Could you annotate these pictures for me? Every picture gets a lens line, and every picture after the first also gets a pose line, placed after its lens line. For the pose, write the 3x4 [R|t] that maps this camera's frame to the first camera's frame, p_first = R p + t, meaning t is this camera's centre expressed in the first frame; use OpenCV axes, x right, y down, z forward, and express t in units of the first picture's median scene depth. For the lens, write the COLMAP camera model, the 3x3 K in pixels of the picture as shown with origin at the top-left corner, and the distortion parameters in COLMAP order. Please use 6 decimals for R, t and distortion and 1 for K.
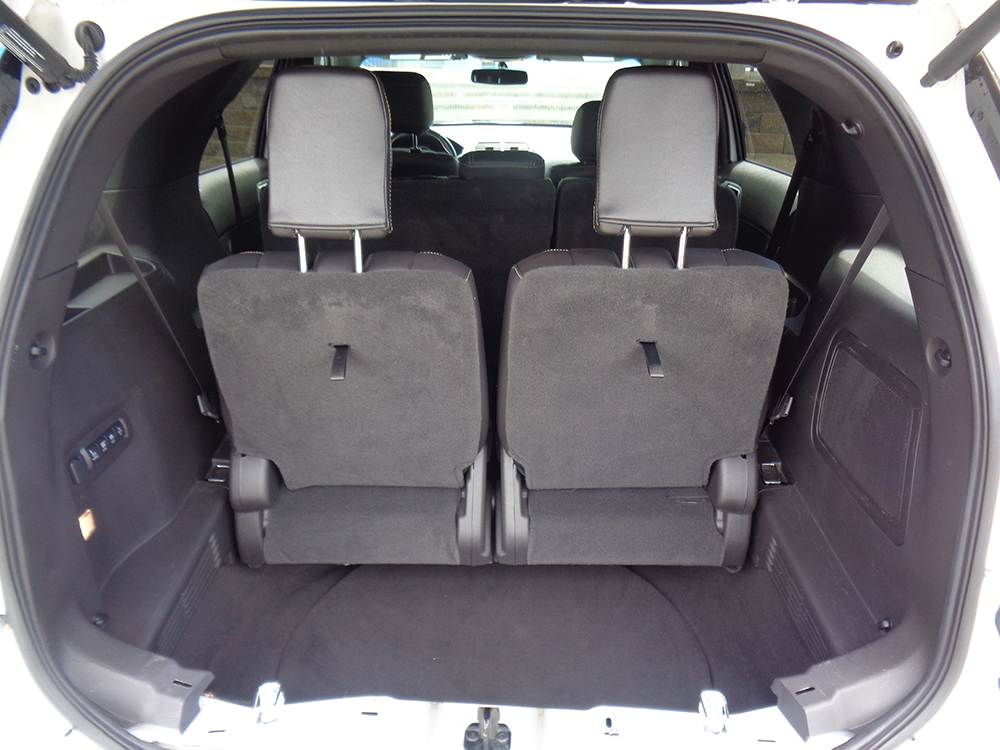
lens RADIAL K [[761.5, 0, 497.5], [0, 761.5, 380.7], [0, 0, 1]] dist [0.006970, 0.013200]
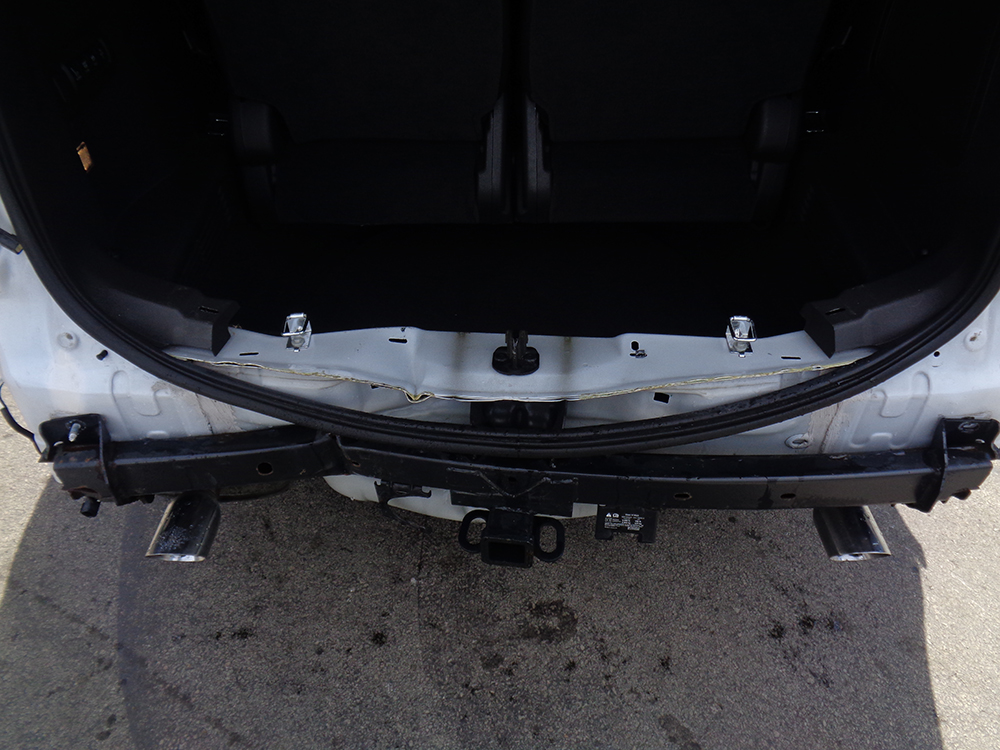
lens RADIAL K [[761.5, 0, 500.4], [0, 761.5, 371.9], [0, 0, 1]] dist [0.006970, 0.013200]
pose [[0.999985, -0.004775, -0.002617, -0.022986], [0.005368, 0.945141, 0.326618, 0.112911], [0.000913, -0.326627, 0.945153, 0.026419]]
